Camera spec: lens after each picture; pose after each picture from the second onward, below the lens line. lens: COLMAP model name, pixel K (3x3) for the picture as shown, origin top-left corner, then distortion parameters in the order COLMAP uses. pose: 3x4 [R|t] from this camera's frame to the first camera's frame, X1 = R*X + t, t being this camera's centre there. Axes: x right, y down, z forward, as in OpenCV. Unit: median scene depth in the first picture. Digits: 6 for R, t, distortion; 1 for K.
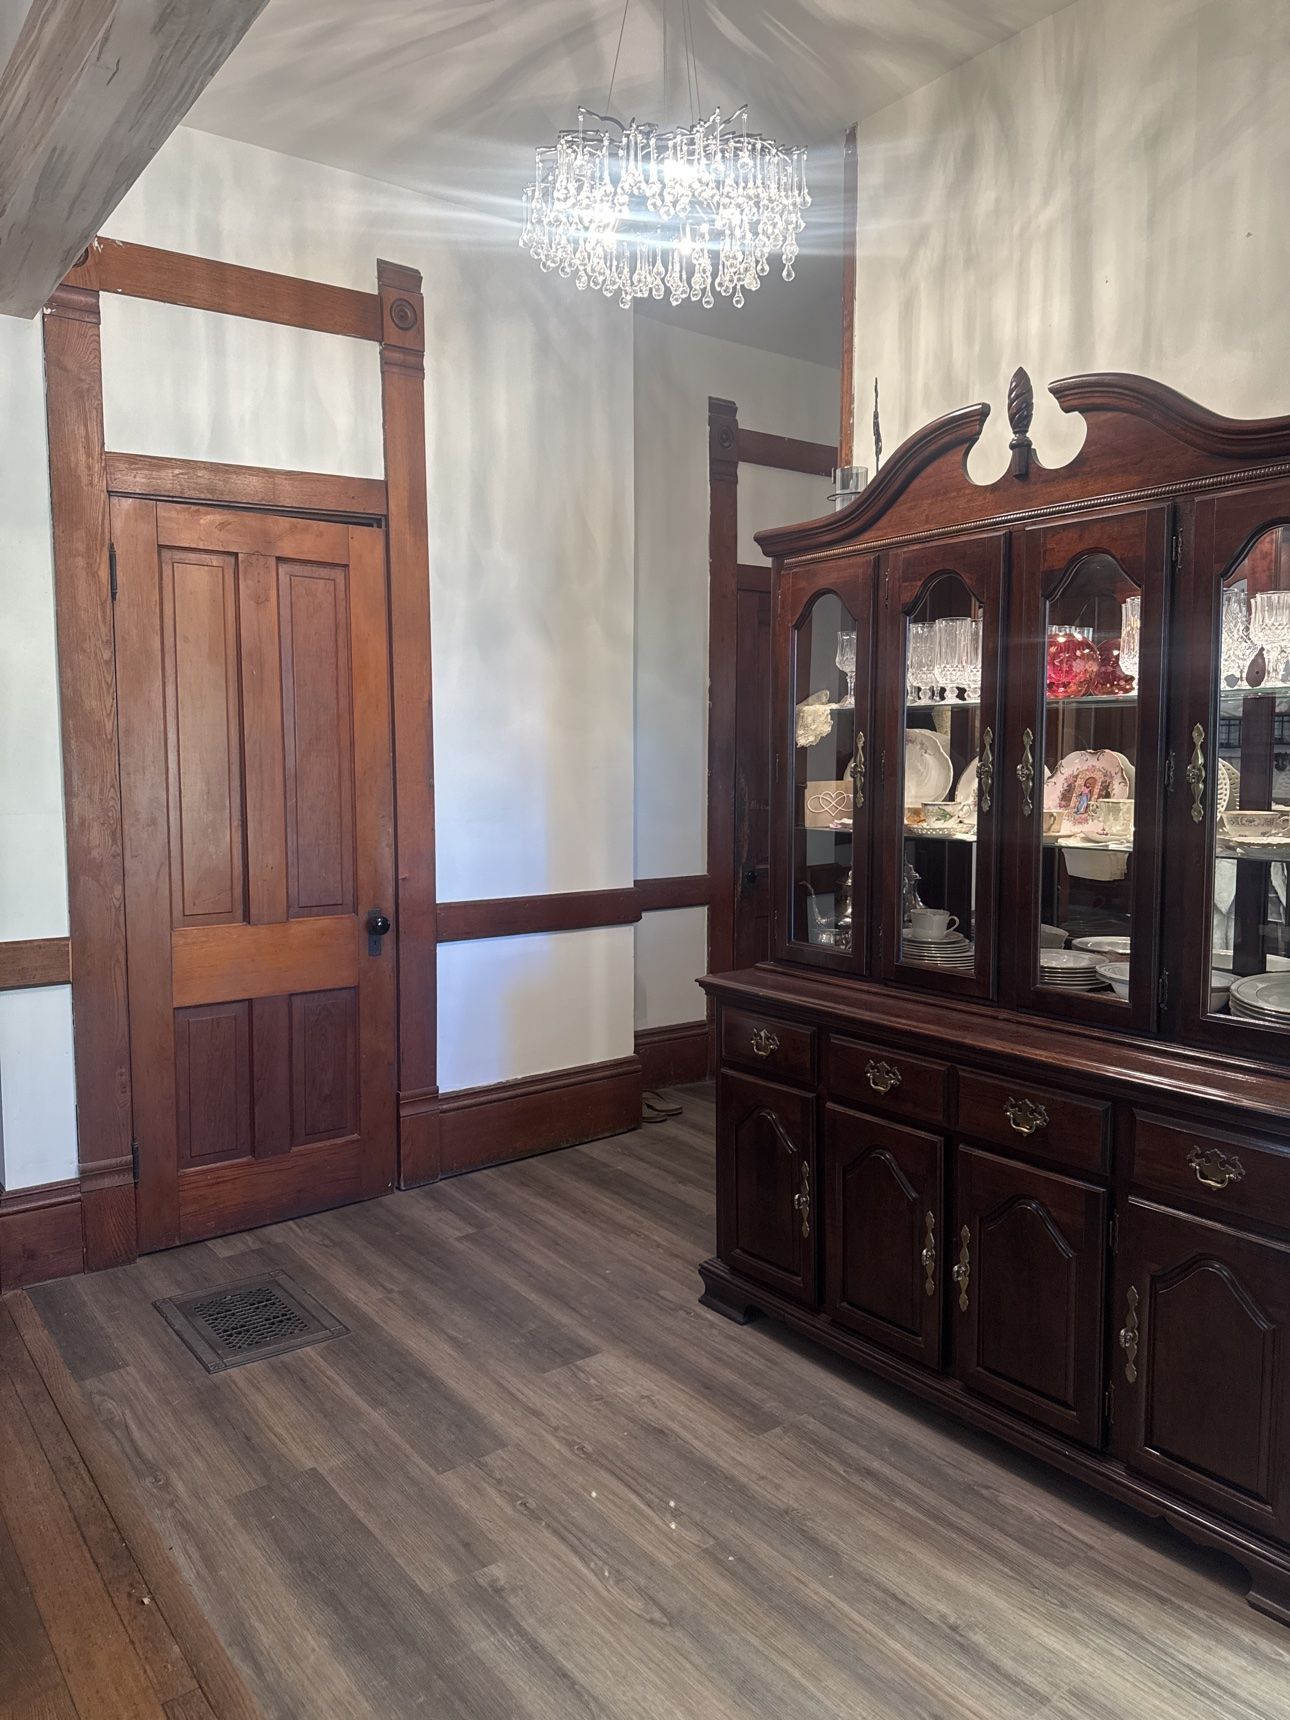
lens RADIAL K [[1216.2, 0, 645.0], [0, 1216.2, 860.0], [0, 0, 1]] dist [0.003077, -0.003109]
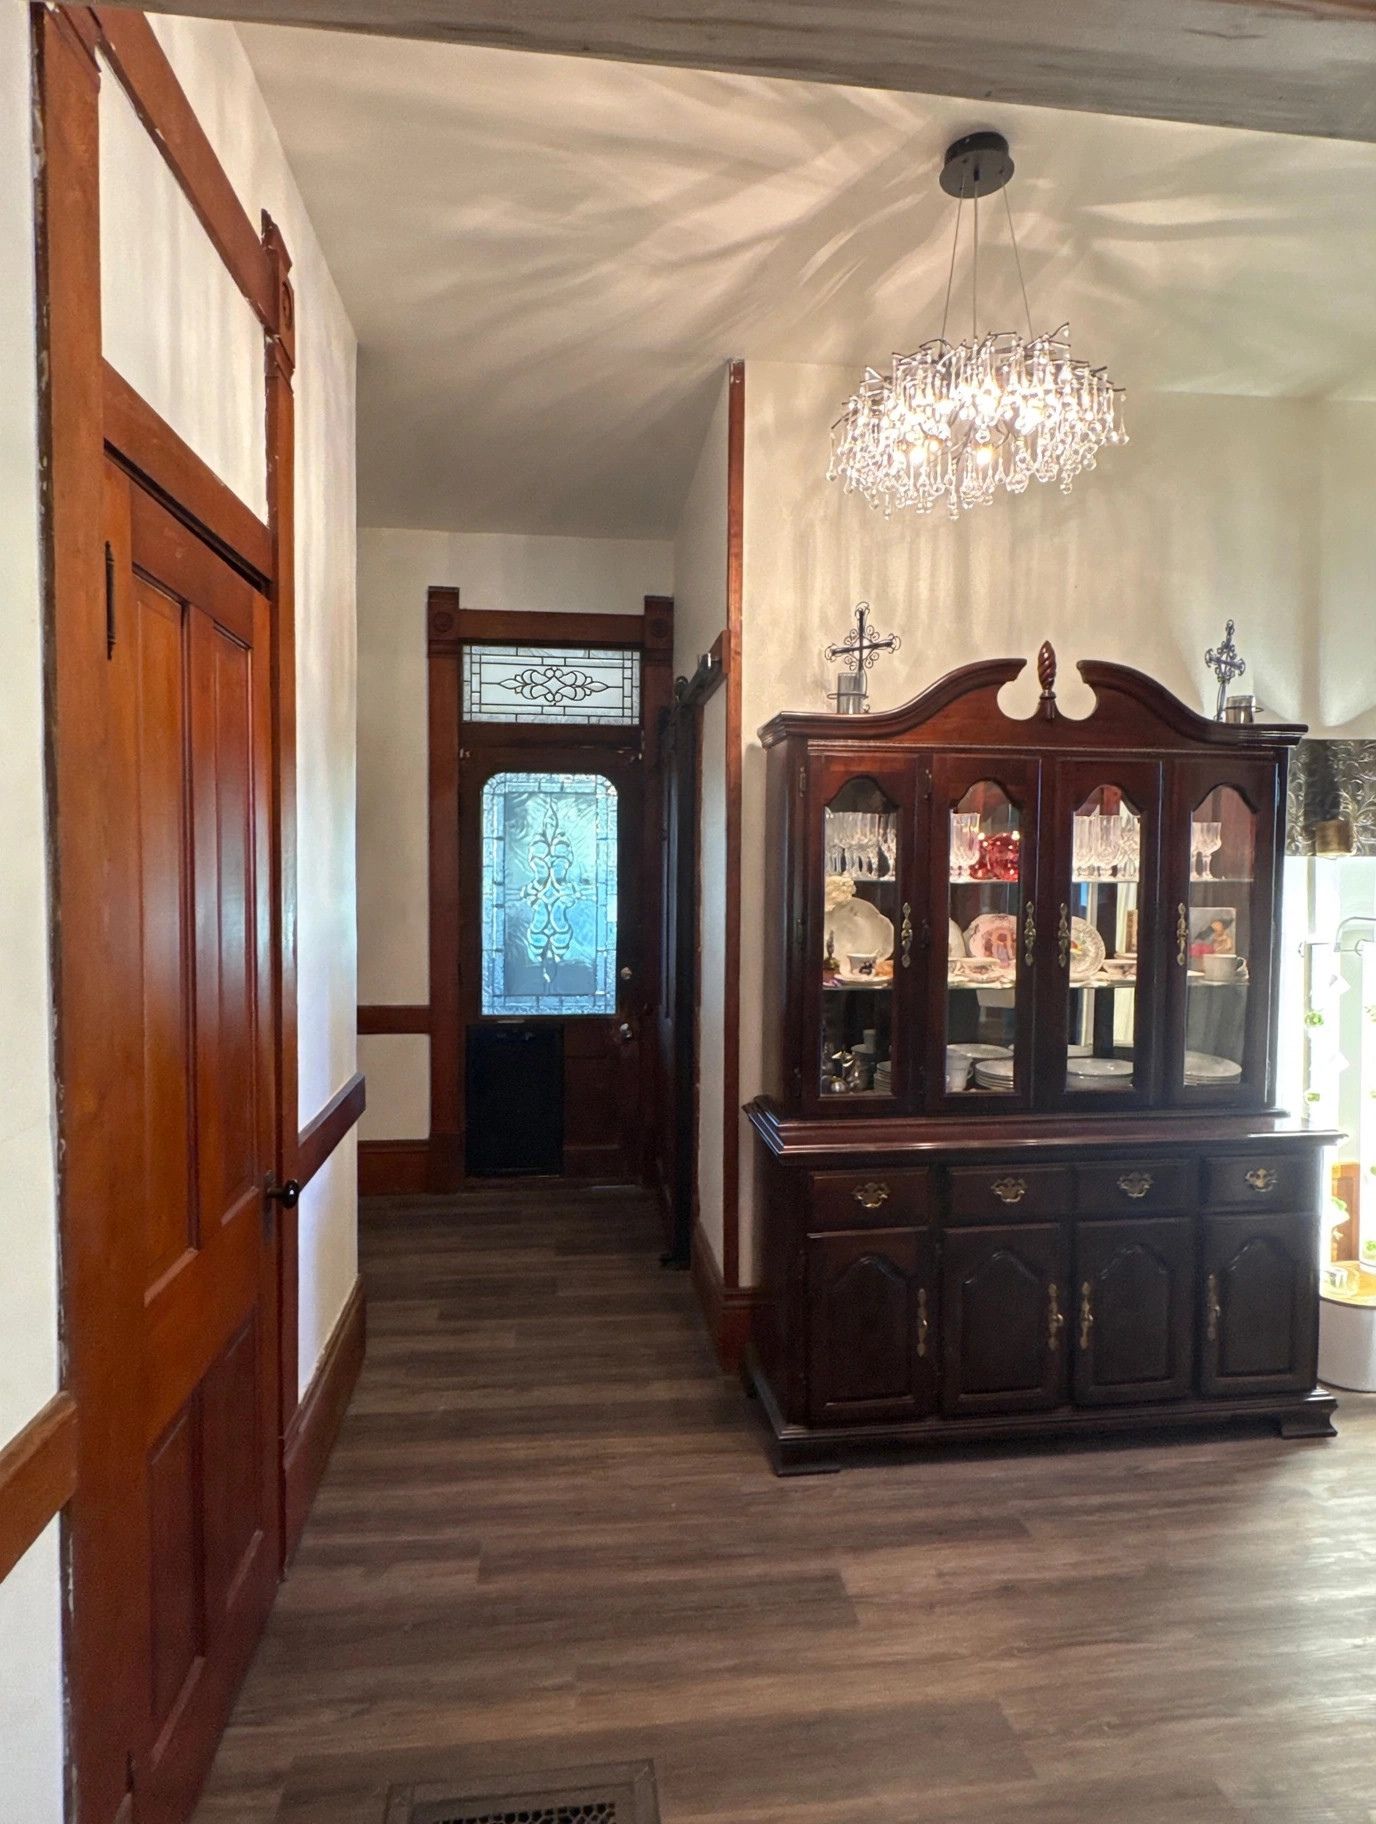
lens RADIAL K [[1012.0, 0, 663.7], [0, 1012.0, 913.0], [0, 0, 1]] dist [-0.002157, -0.000235]
pose [[0.508141, -0.034579, 0.860579, -0.760564], [0.074989, 0.997175, -0.004210, -0.107780], [-0.858003, 0.066673, 0.509299, 0.688767]]
